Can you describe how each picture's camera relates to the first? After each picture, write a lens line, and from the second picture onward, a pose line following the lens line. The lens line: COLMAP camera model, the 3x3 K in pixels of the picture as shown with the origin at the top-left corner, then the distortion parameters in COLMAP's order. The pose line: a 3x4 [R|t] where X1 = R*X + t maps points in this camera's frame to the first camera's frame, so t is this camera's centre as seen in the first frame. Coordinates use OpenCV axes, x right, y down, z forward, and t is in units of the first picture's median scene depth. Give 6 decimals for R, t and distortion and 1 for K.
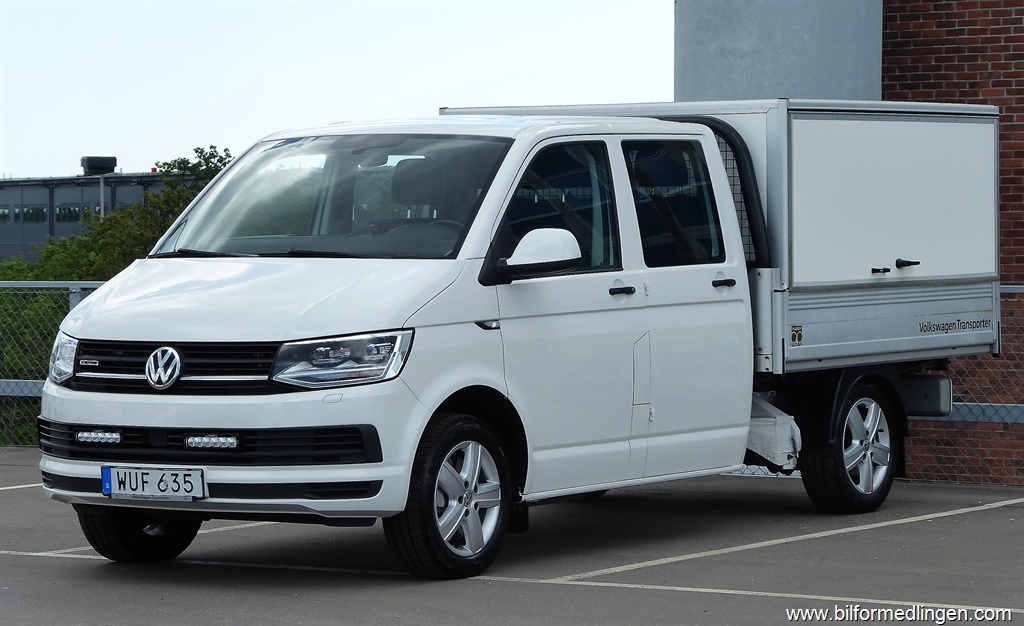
lens RADIAL K [[3610.2, 0, 511.6], [0, 3610.2, 260.4], [0, 0, 1]] dist [0.376003, -0.587076]
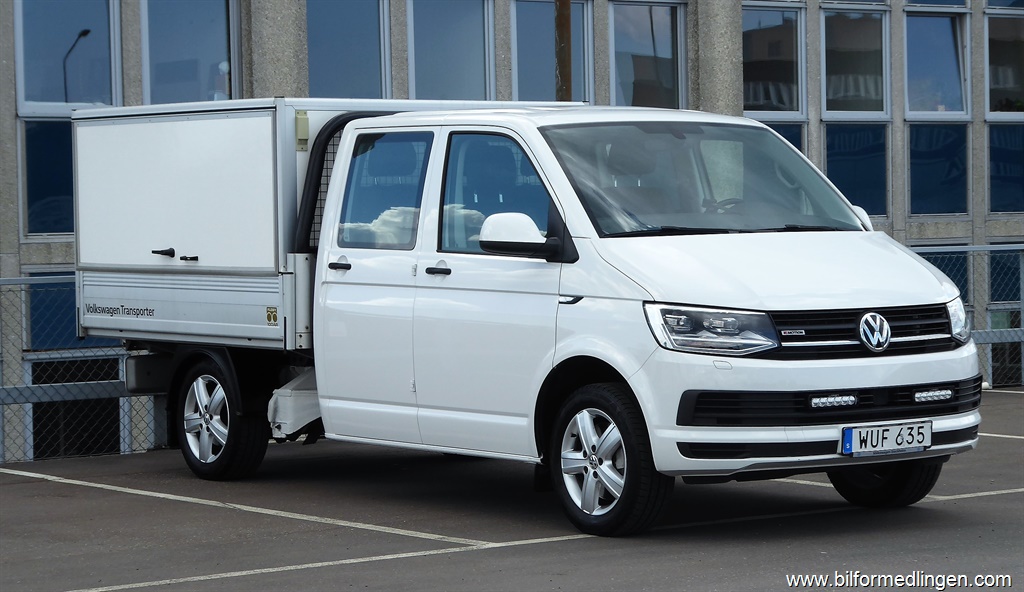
lens RADIAL K [[2849.8, 0, 512.0], [0, 2849.8, 296.0], [0, 0, 1]] dist [0.032135, 0.123633]
pose [[0.341140, -0.025762, 0.939659, -0.917782], [0.023428, 0.999547, 0.018899, 0.000314], [-0.939720, 0.015567, 0.341589, 0.800617]]
